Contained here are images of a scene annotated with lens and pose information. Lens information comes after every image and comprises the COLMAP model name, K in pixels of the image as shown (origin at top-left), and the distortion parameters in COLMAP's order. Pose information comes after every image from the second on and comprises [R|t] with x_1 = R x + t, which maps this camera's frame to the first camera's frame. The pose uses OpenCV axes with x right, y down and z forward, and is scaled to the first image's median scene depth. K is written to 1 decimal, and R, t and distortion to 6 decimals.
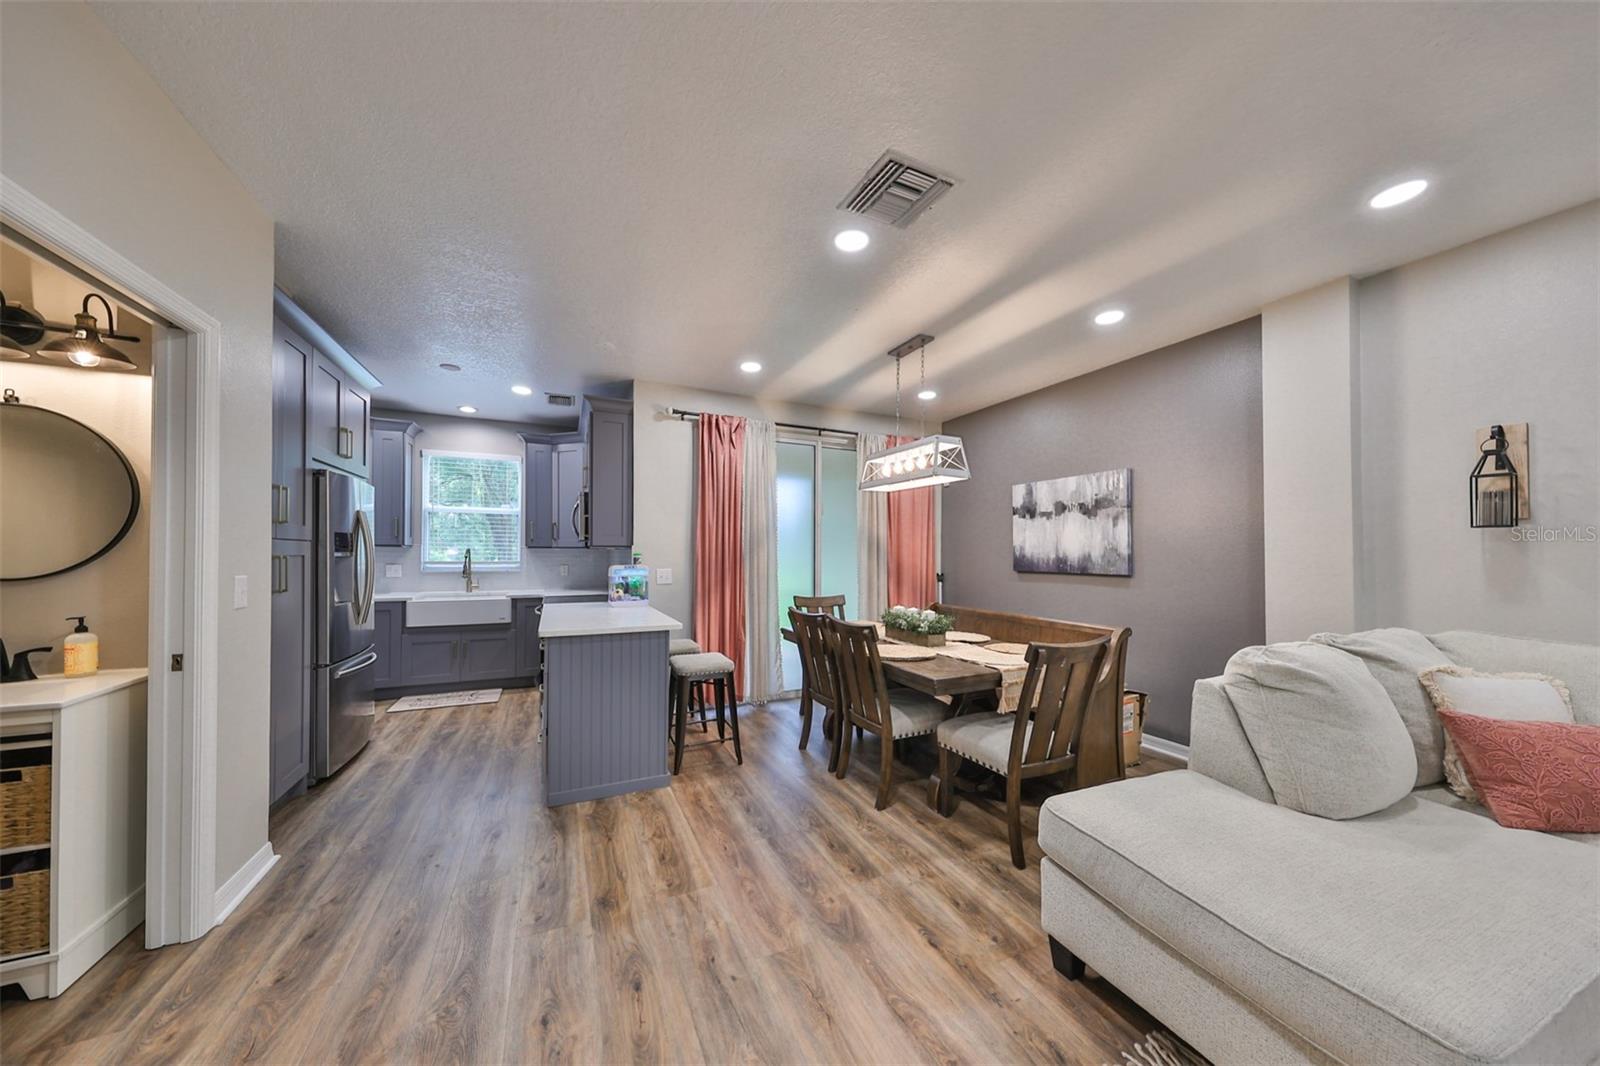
lens RADIAL K [[509.6, 0, 779.1], [0, 509.6, 551.7], [0, 0, 1]] dist [0.000658, 0.000052]
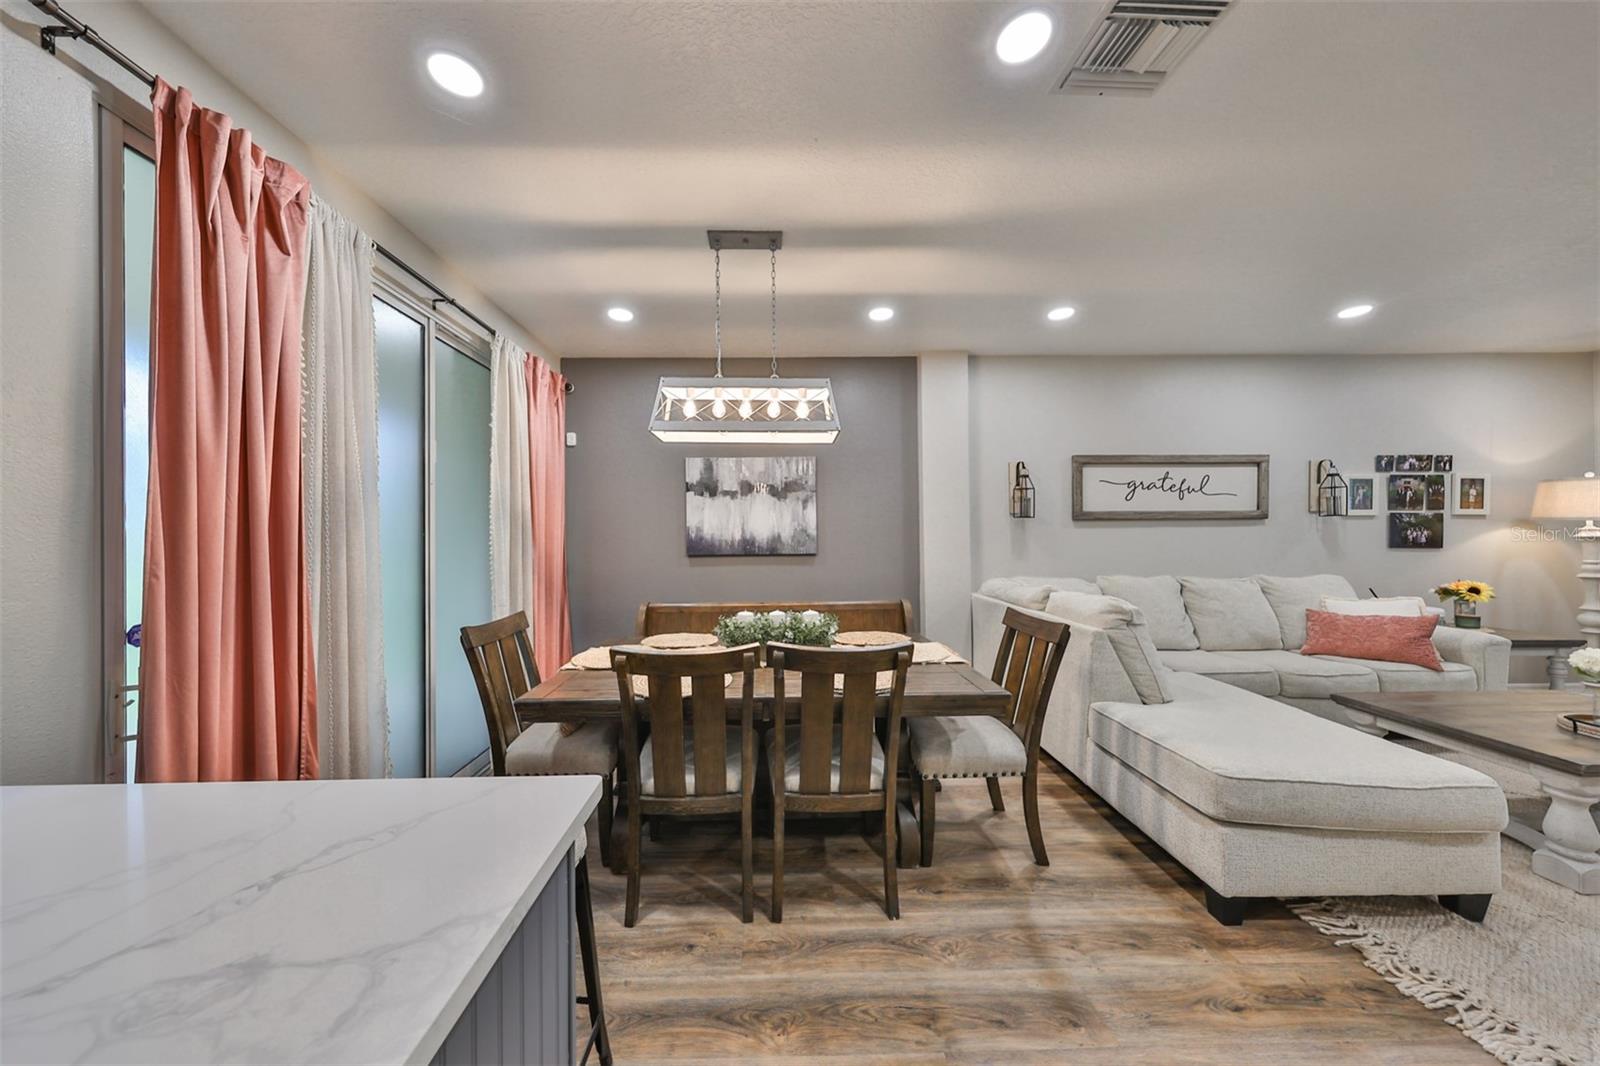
lens RADIAL K [[502.6, 0, 785.0], [0, 502.6, 535.1], [0, 0, 1]] dist [0.000431, -0.000147]
pose [[0.387488, -0.004068, 0.921866, -0.330301], [0.007028, 0.999974, 0.001459, 0.003346], [-0.921848, 0.005914, 0.387506, 0.622818]]
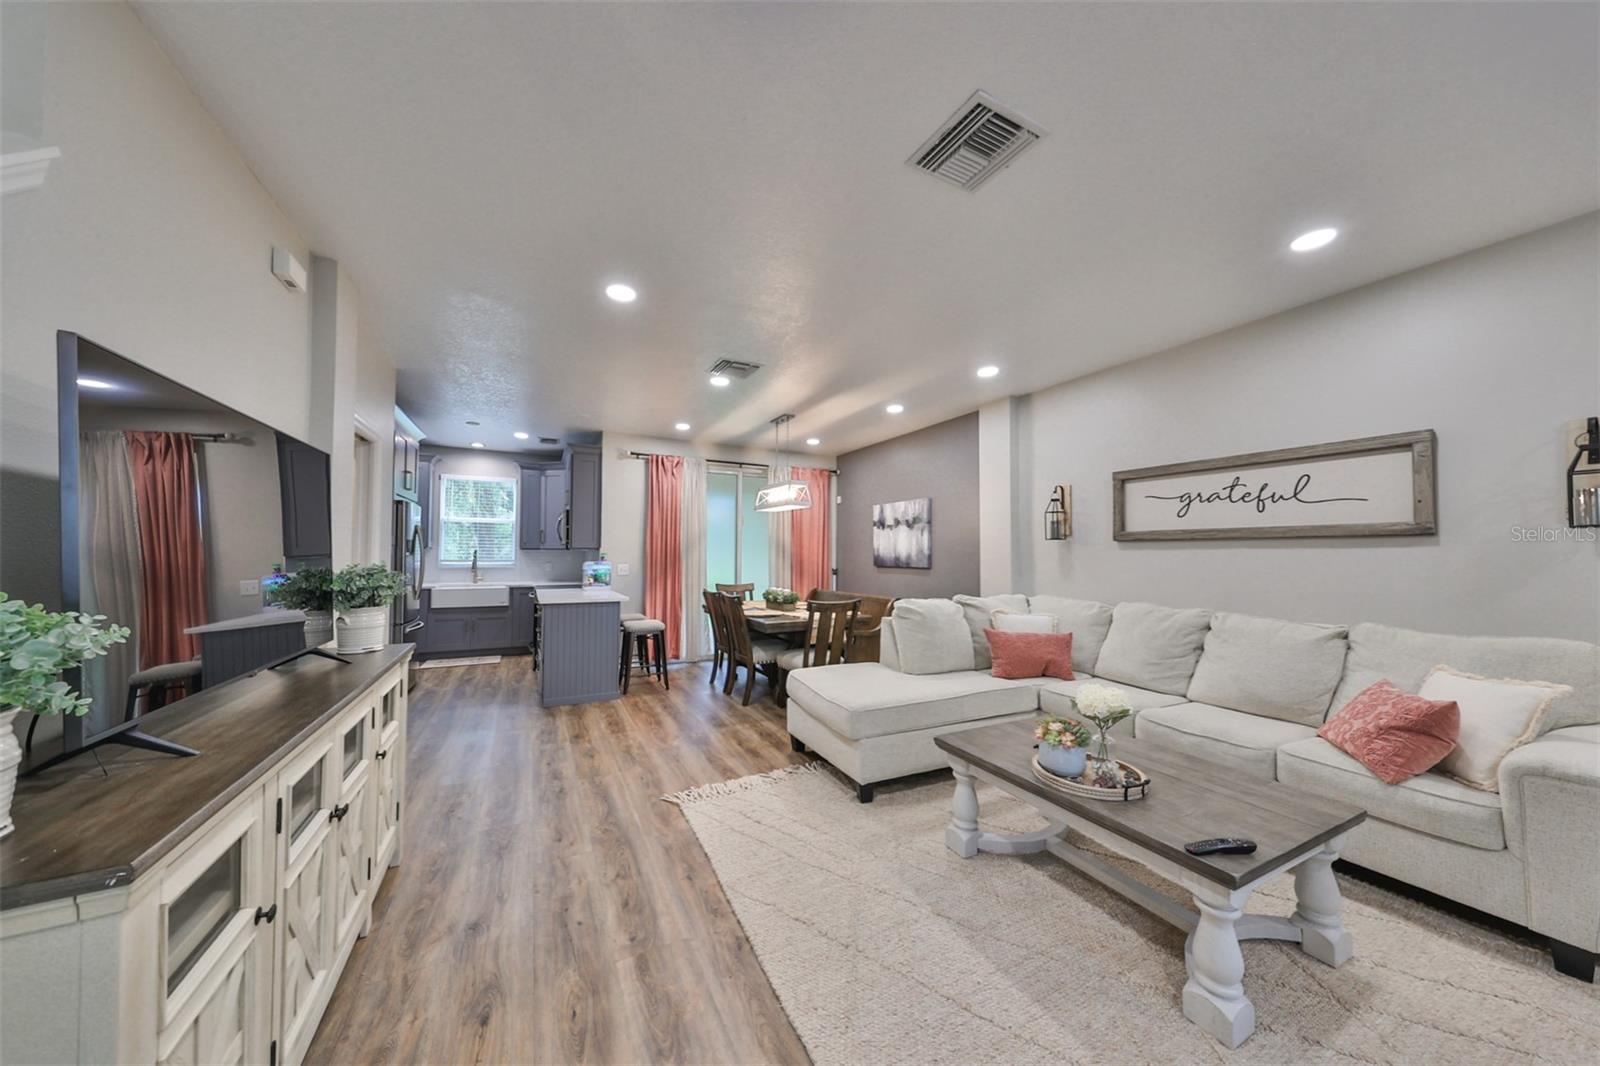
lens RADIAL K [[508.6, 0, 781.6], [0, 508.6, 540.6], [0, 0, 1]] dist [0.000220, 0.000009]
pose [[0.999144, 0.001778, 0.041322, 0.177334], [-0.000830, 0.999737, -0.022935, 0.000103], [-0.041352, 0.022881, 0.998883, -0.490487]]
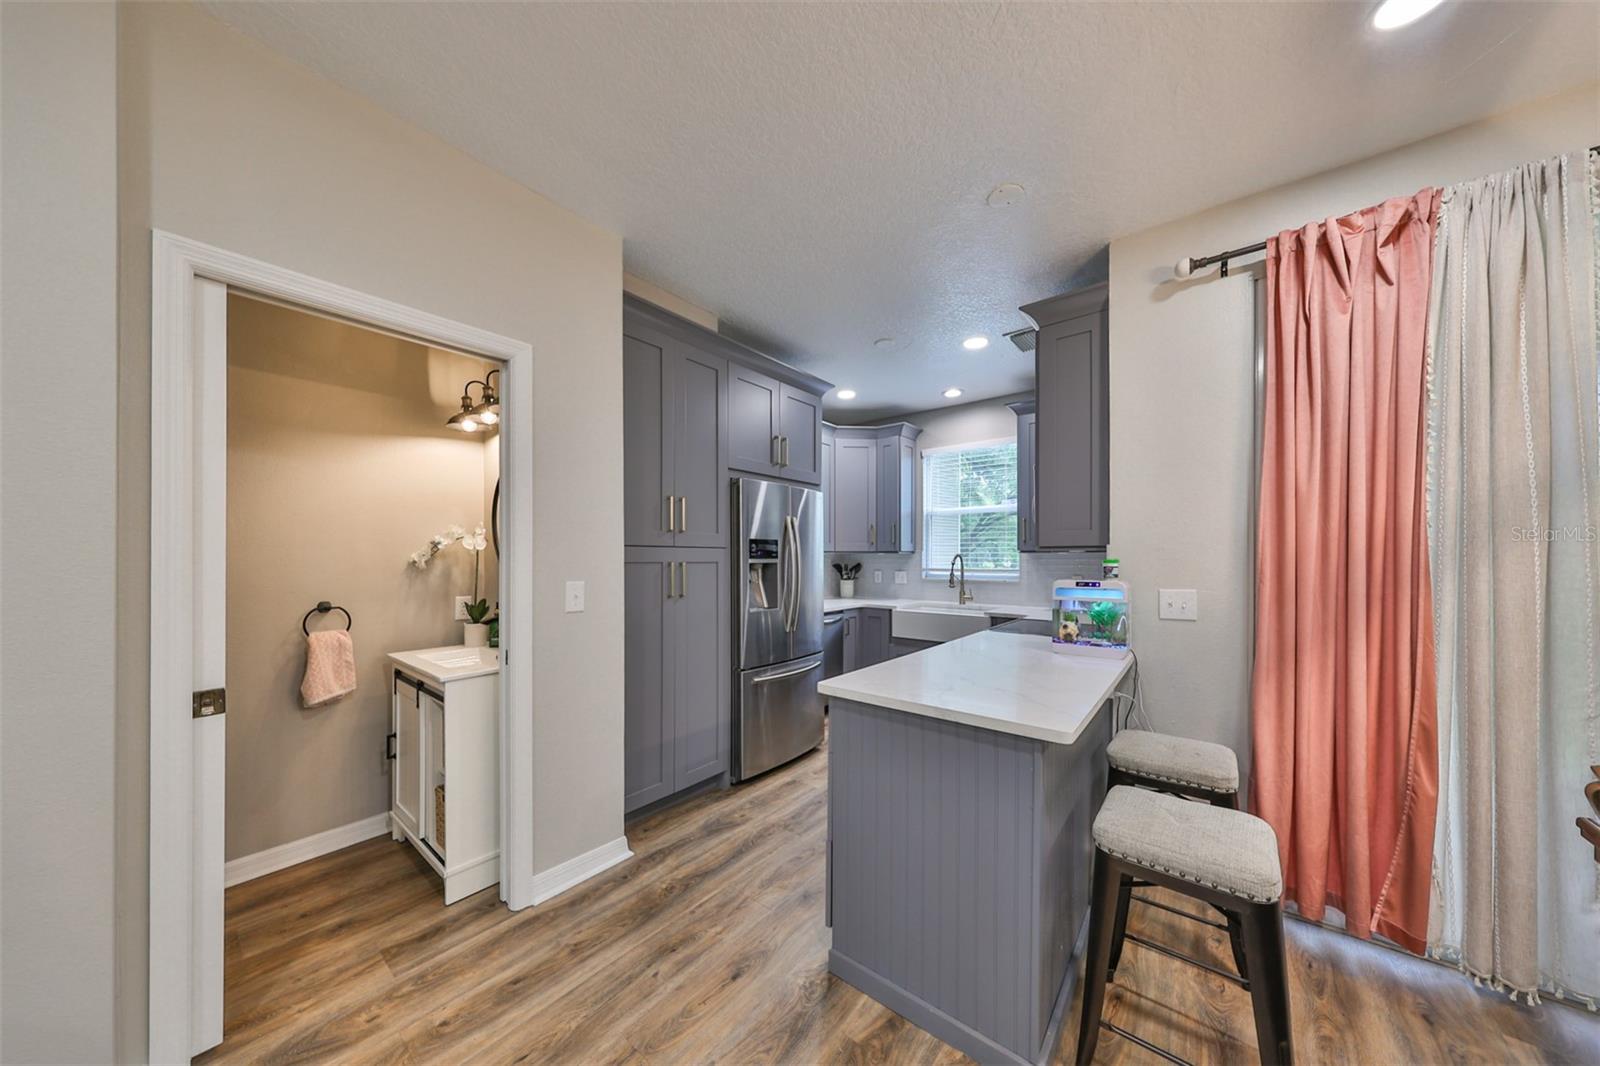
lens RADIAL K [[516.6, 0, 792.3], [0, 516.6, 561.4], [0, 0, 1]] dist [-0.000689, -0.000083]
pose [[0.460915, 0.000294, -0.887444, 0.059685], [0.007338, 0.999964, 0.004143, 0.001452], [0.887414, -0.008421, 0.460897, 0.486127]]
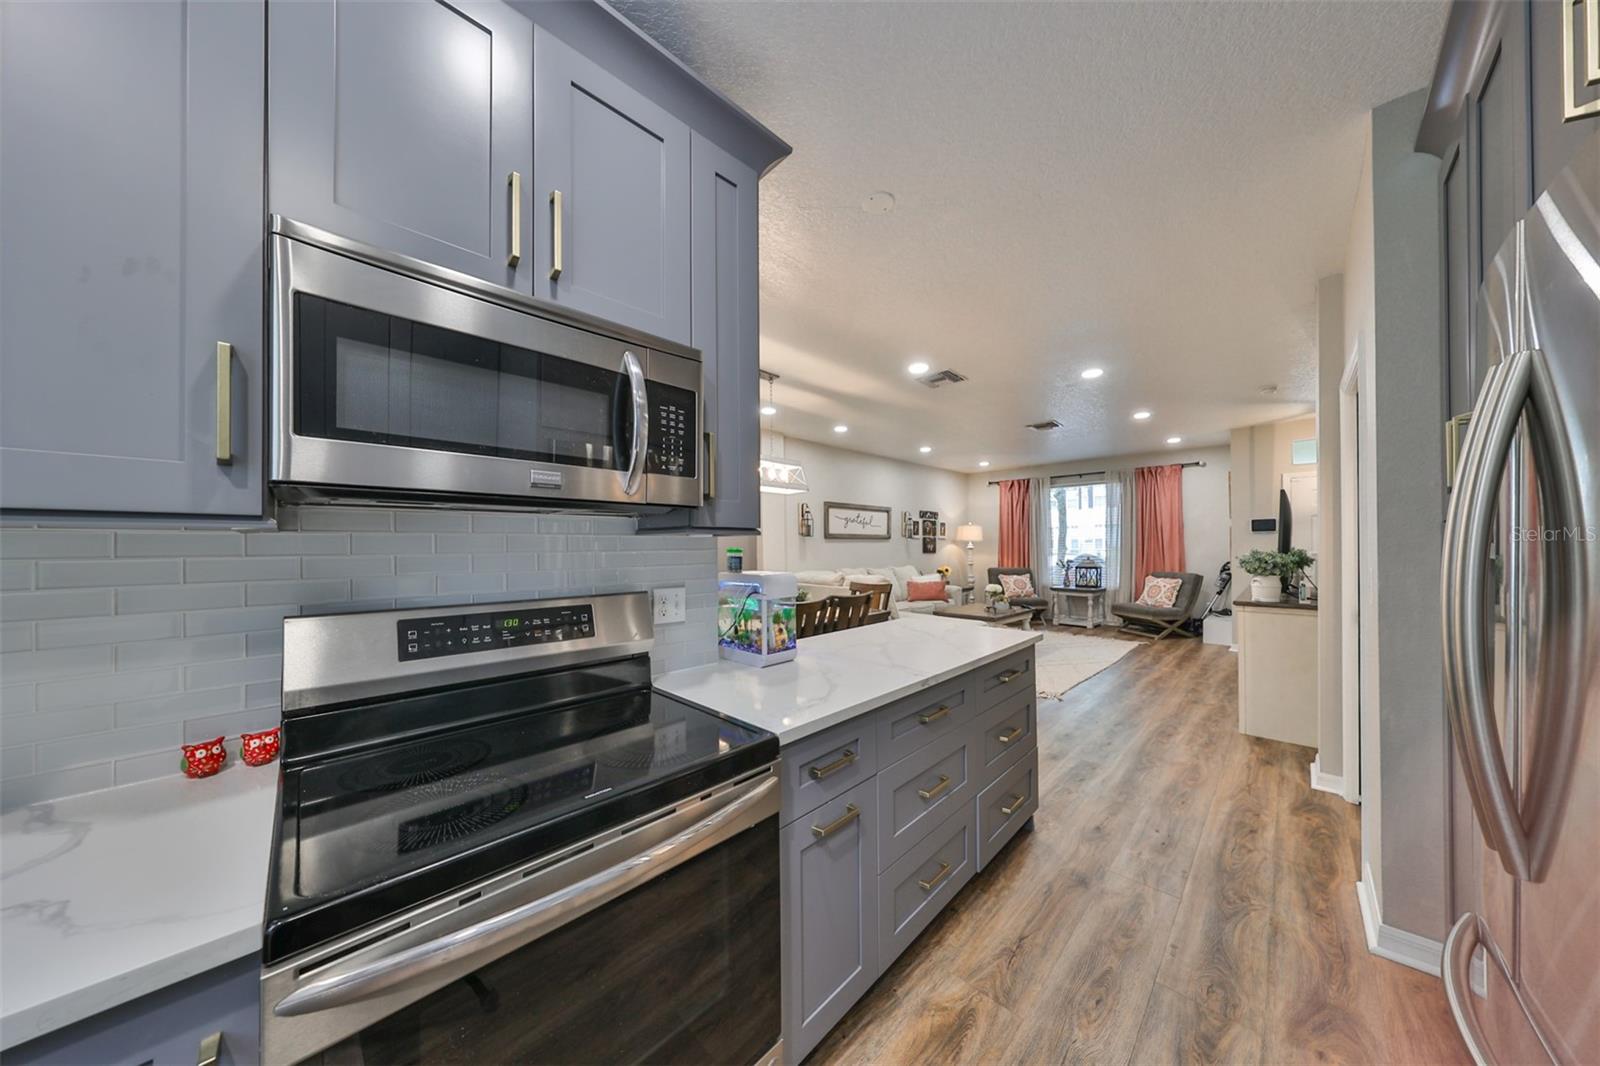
lens RADIAL K [[501.6, 0, 801.1], [0, 501.6, 546.5], [0, 0, 1]] dist [-0.000074, -0.000043]
pose [[-0.365651, -0.004444, 0.930742, -0.810289], [-0.000006, 0.999989, 0.004772, 0.000057], [-0.930752, 0.001739, -0.365647, 1.227226]]
